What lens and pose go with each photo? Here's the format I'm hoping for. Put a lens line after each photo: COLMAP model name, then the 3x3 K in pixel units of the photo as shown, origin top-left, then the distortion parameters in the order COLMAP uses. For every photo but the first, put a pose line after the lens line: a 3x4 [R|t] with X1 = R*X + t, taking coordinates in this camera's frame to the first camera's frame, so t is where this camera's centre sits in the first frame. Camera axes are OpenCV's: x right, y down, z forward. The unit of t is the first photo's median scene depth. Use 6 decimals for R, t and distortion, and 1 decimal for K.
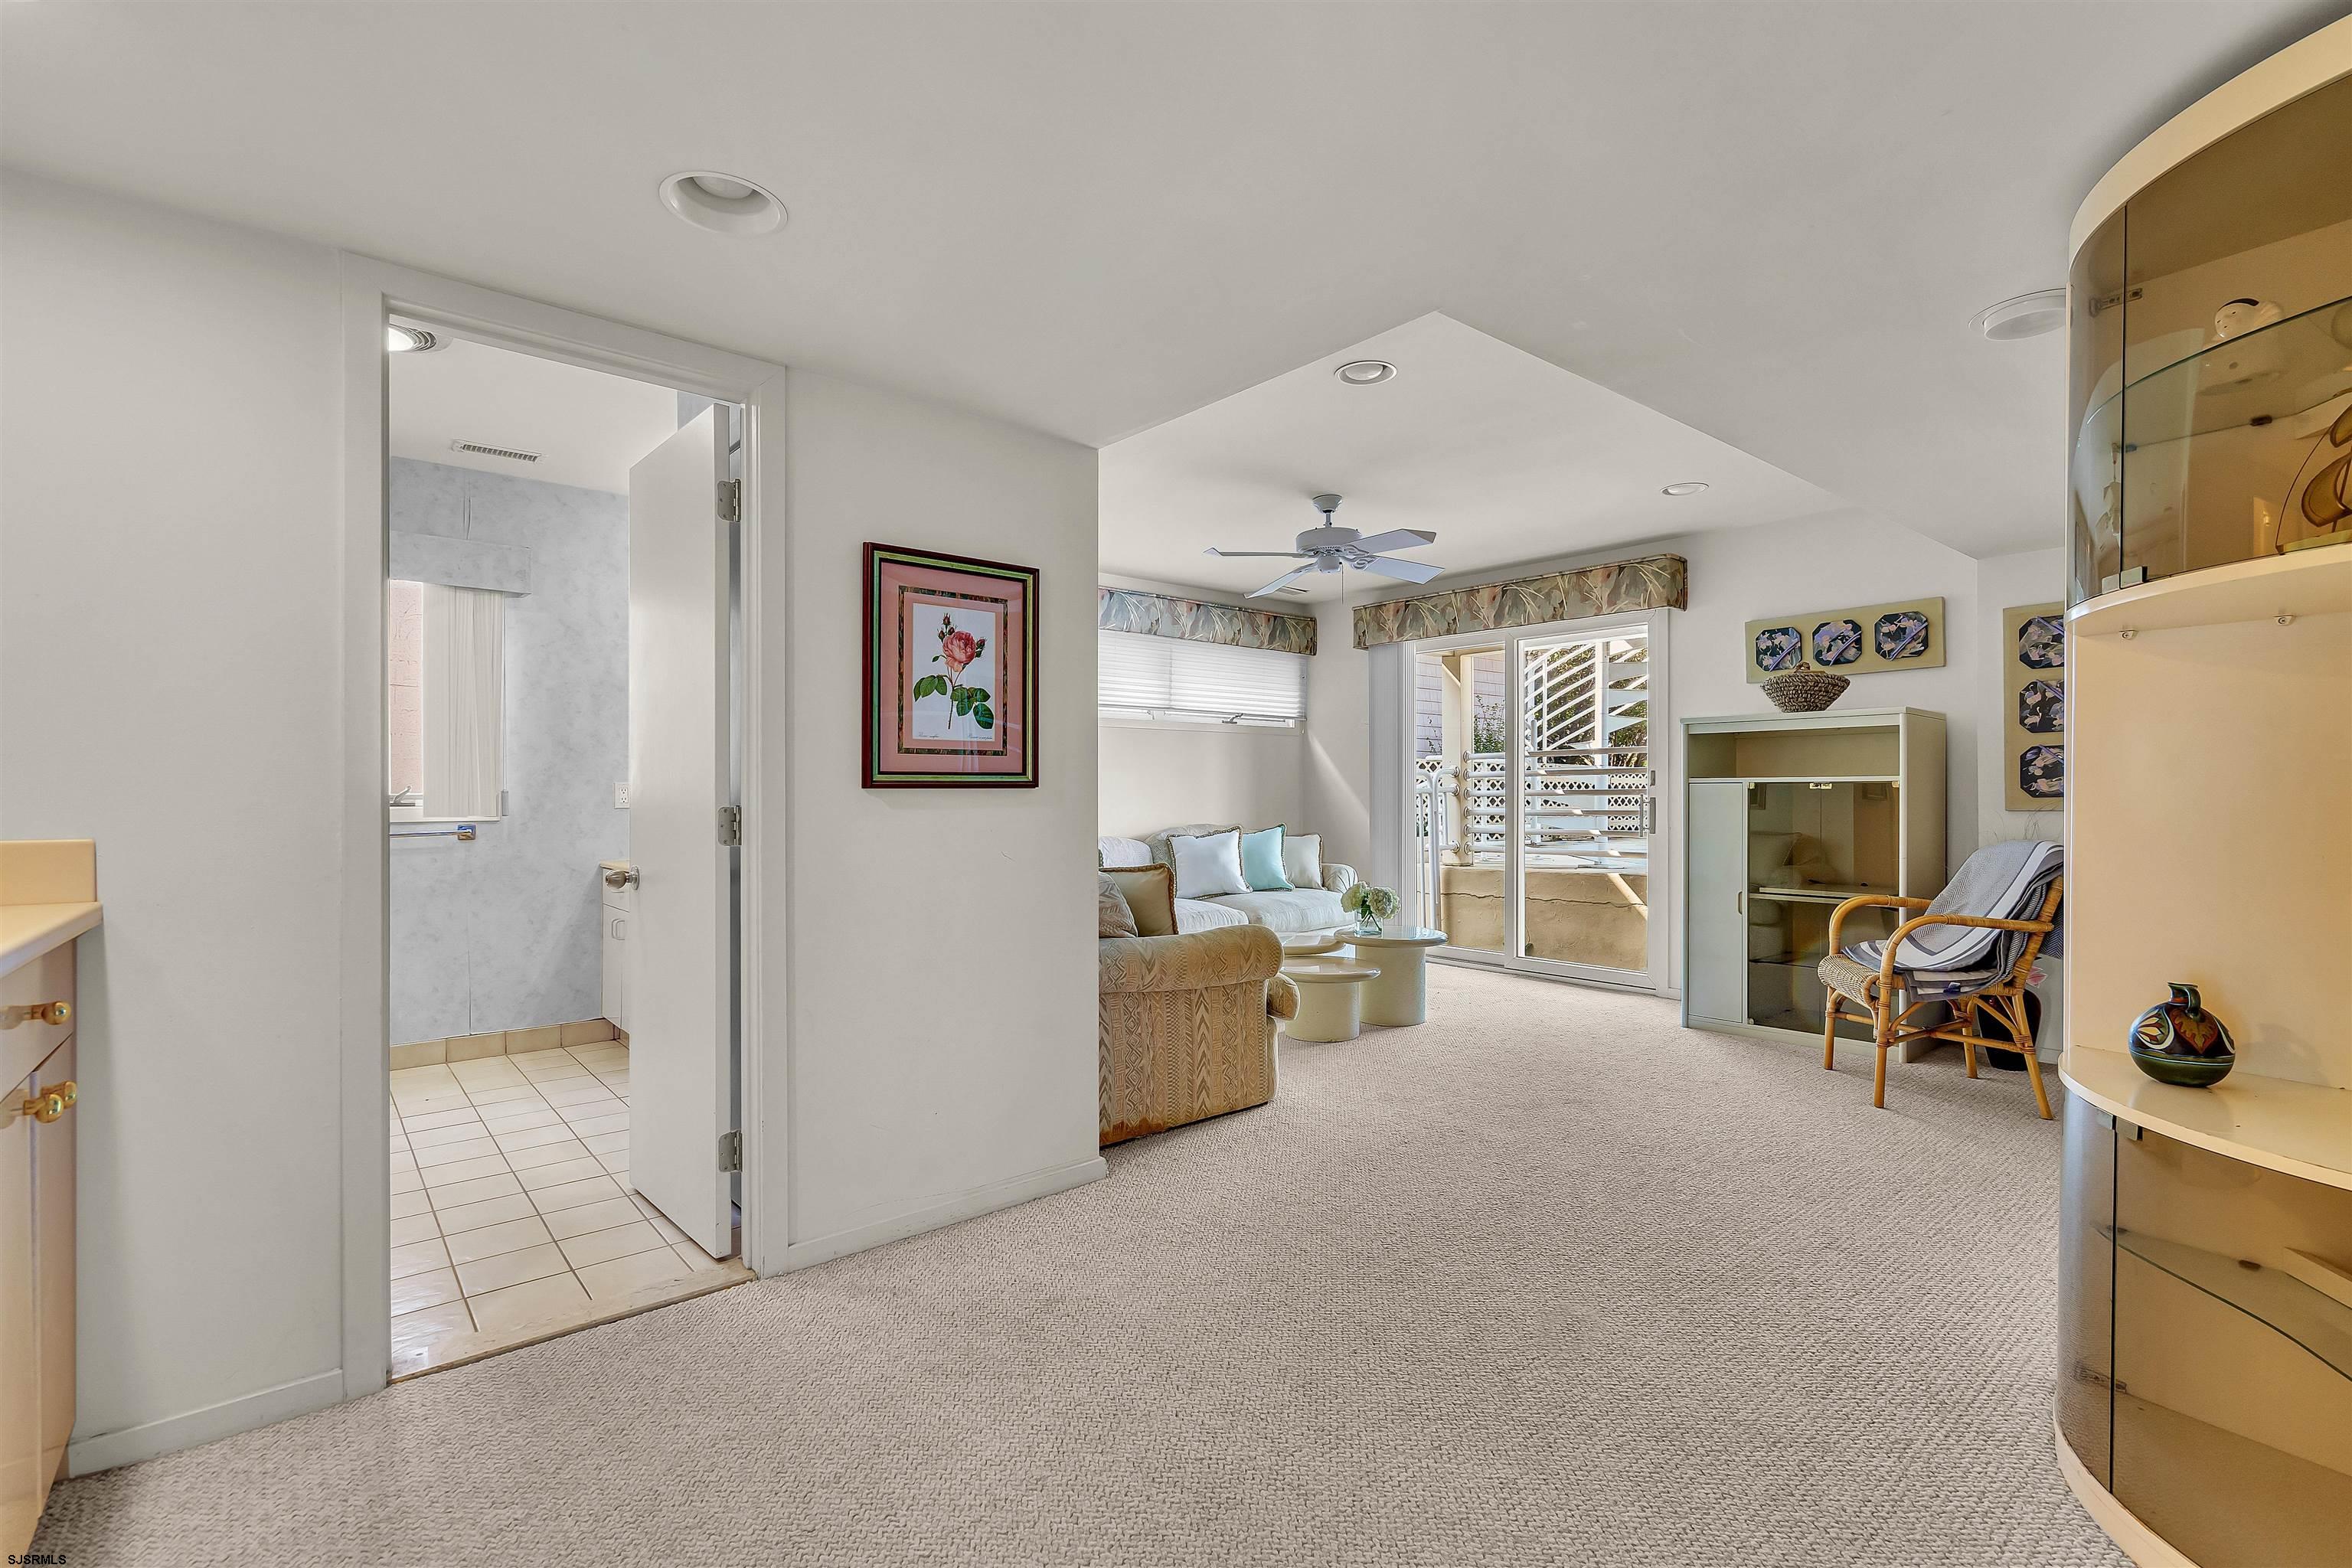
lens RADIAL K [[1064.7, 0, 1174.3], [0, 1064.7, 798.8], [0, 0, 1]] dist [-0.002068, 0.000342]
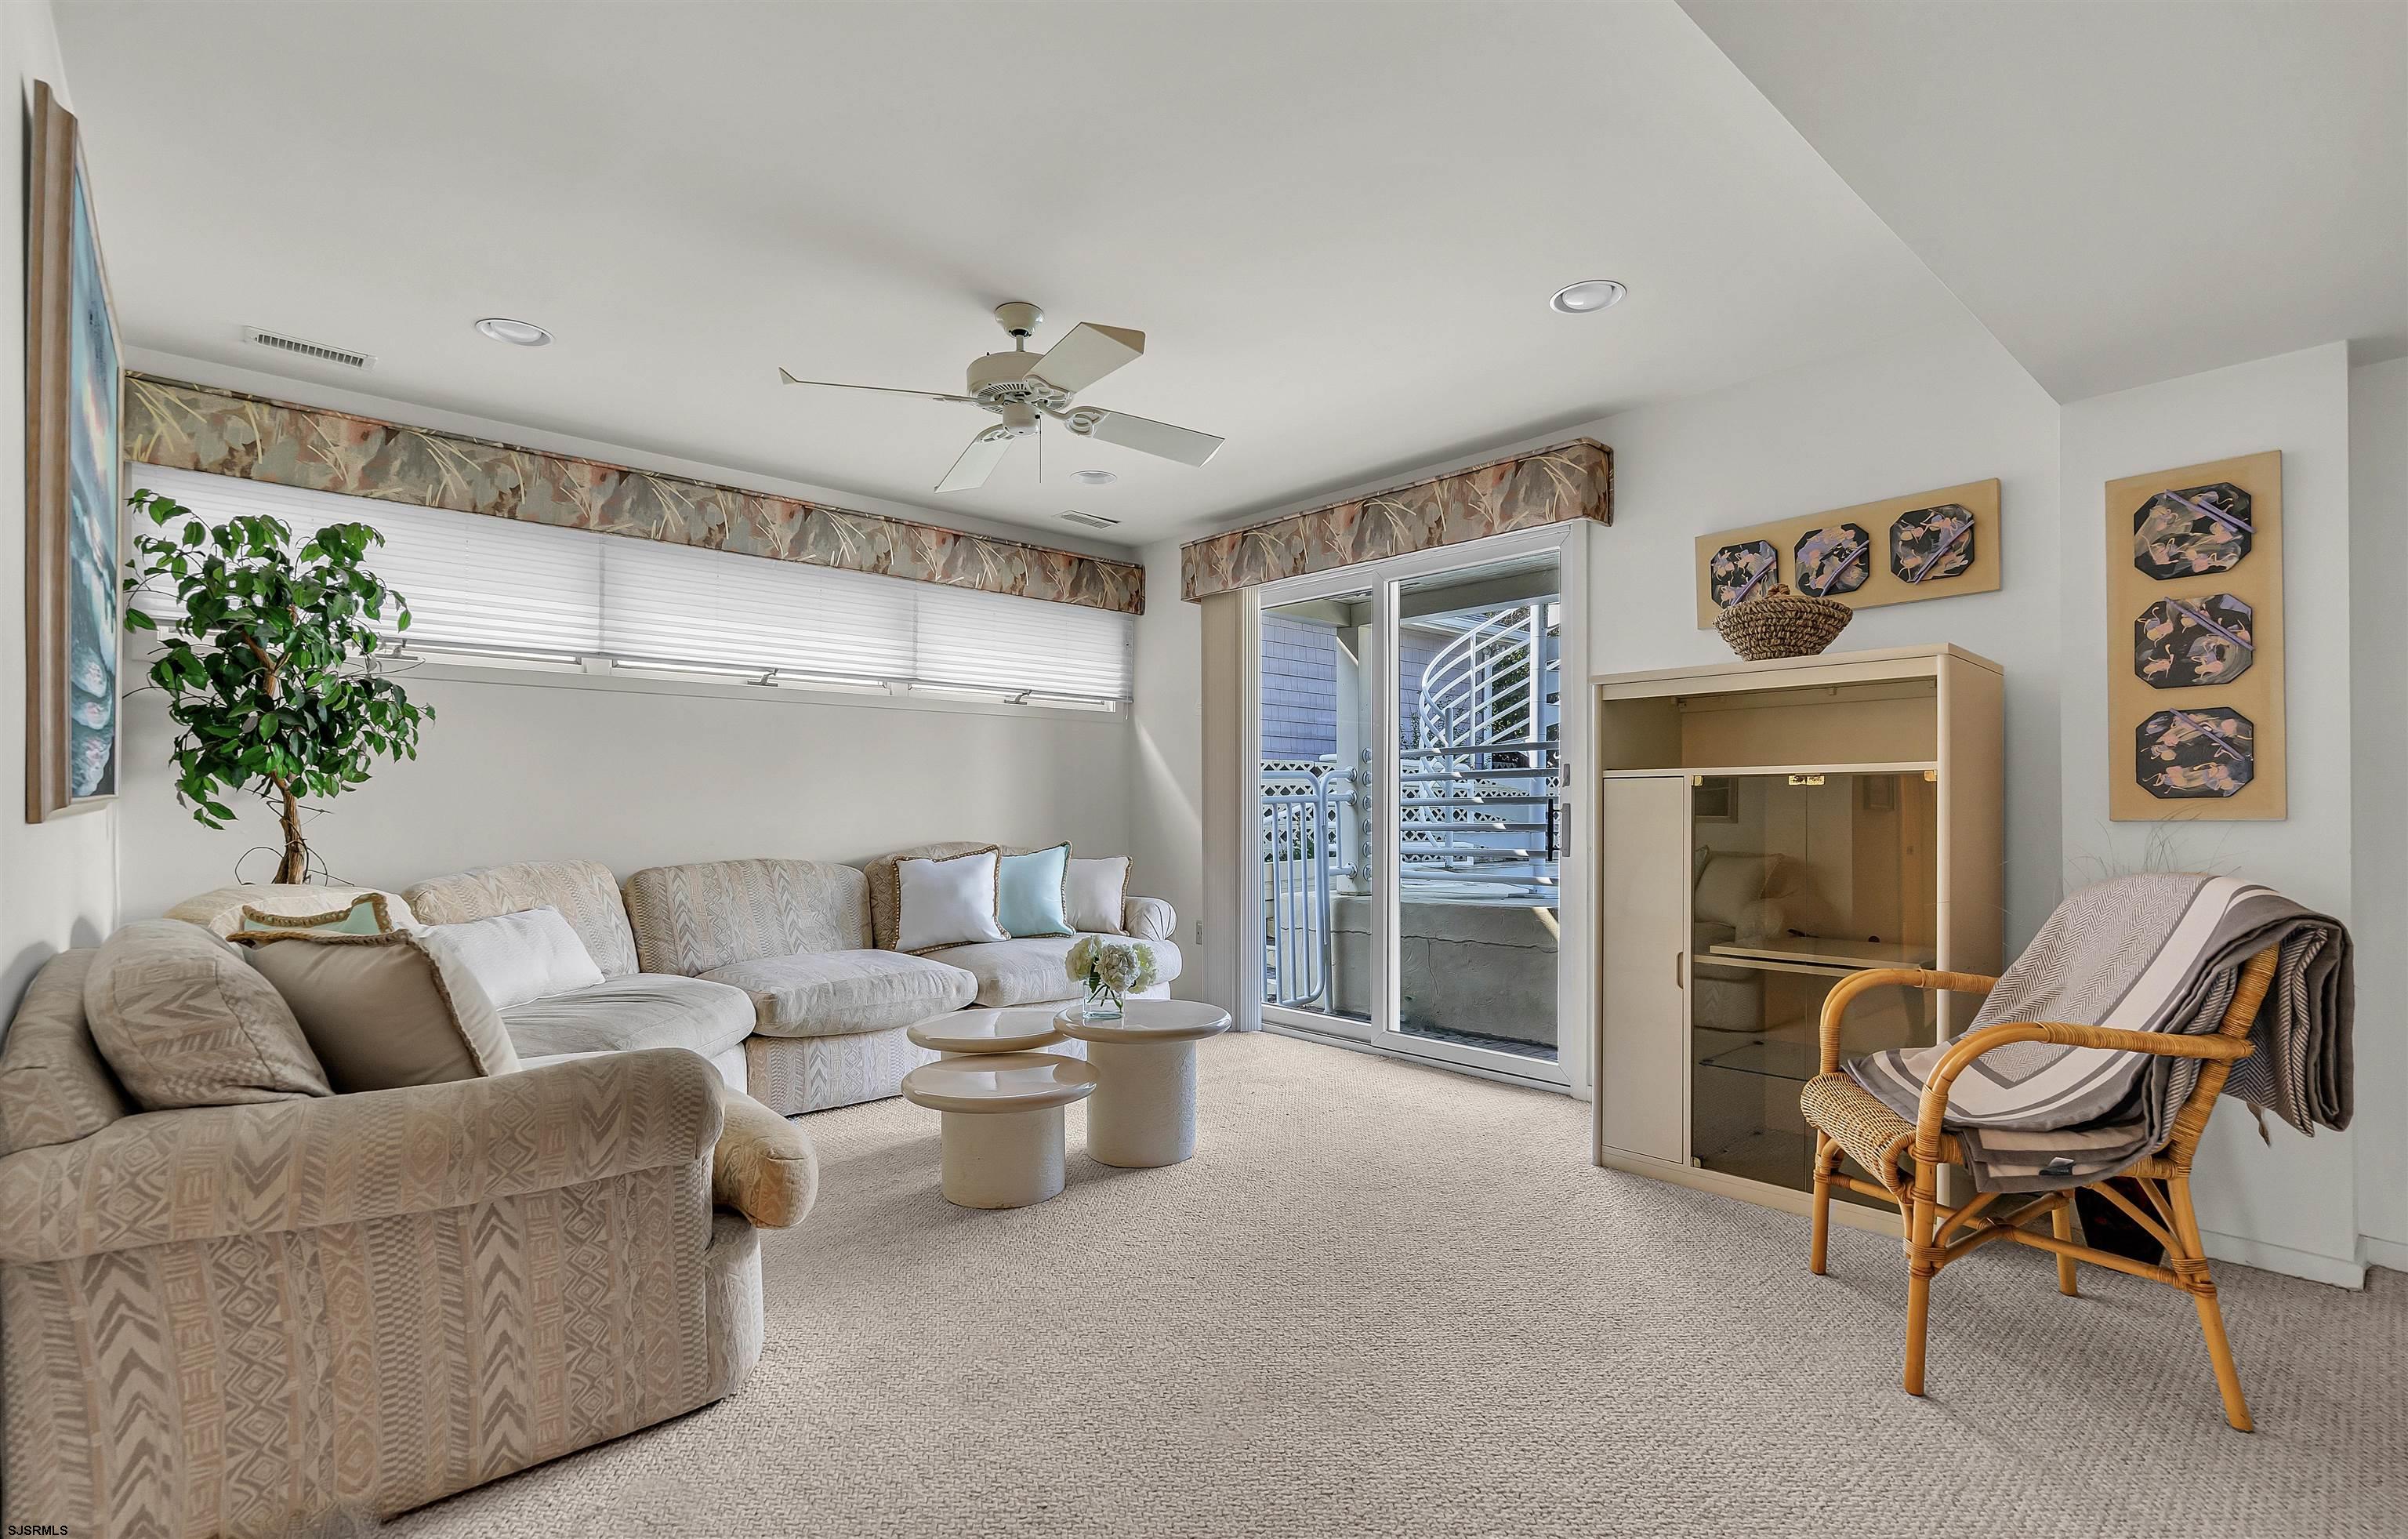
lens RADIAL K [[1082.2, 0, 1206.2], [0, 1082.2, 812.7], [0, 0, 1]] dist [-0.005095, 0.000643]
pose [[0.999380, 0.001107, 0.035193, 0.231462], [-0.001030, 0.999997, -0.002206, 0.007625], [-0.035195, 0.002168, 0.999378, 0.376227]]
